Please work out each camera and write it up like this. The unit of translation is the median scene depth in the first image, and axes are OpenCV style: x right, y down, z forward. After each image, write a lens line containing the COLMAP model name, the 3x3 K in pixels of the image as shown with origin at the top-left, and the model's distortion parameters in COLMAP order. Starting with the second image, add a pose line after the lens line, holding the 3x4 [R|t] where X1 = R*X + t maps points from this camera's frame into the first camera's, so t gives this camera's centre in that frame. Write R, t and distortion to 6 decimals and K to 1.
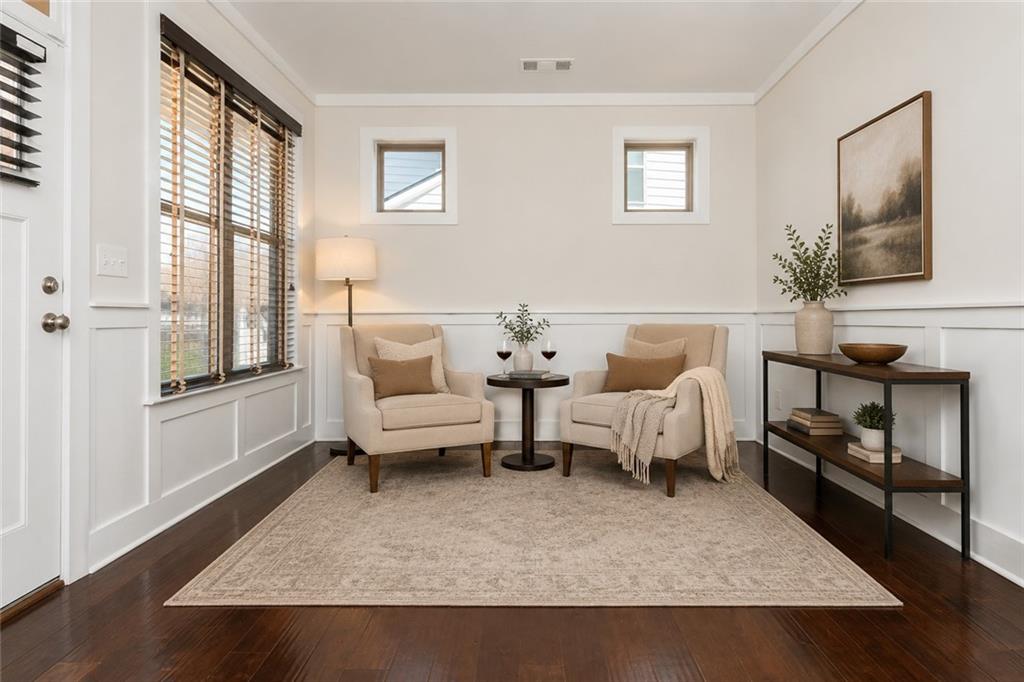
lens RADIAL K [[538.1, 0, 512.0], [0, 538.1, 341.0], [0, 0, 1]] dist [0.012304, 0.000167]
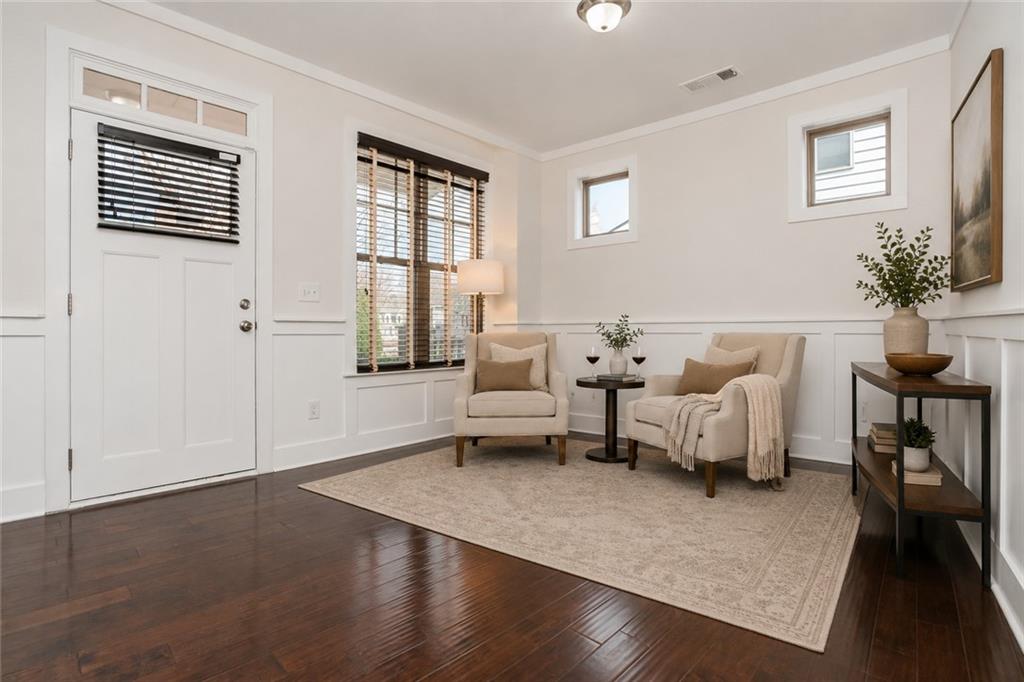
lens RADIAL K [[543.9, 0, 512.0], [0, 543.9, 341.0], [0, 0, 1]] dist [0.000202, -0.000106]
pose [[0.870047, 0.008757, -0.492891, 0.412785], [-0.019107, 0.999690, -0.015967, 0.009191], [0.492599, 0.023310, 0.869944, -0.094805]]
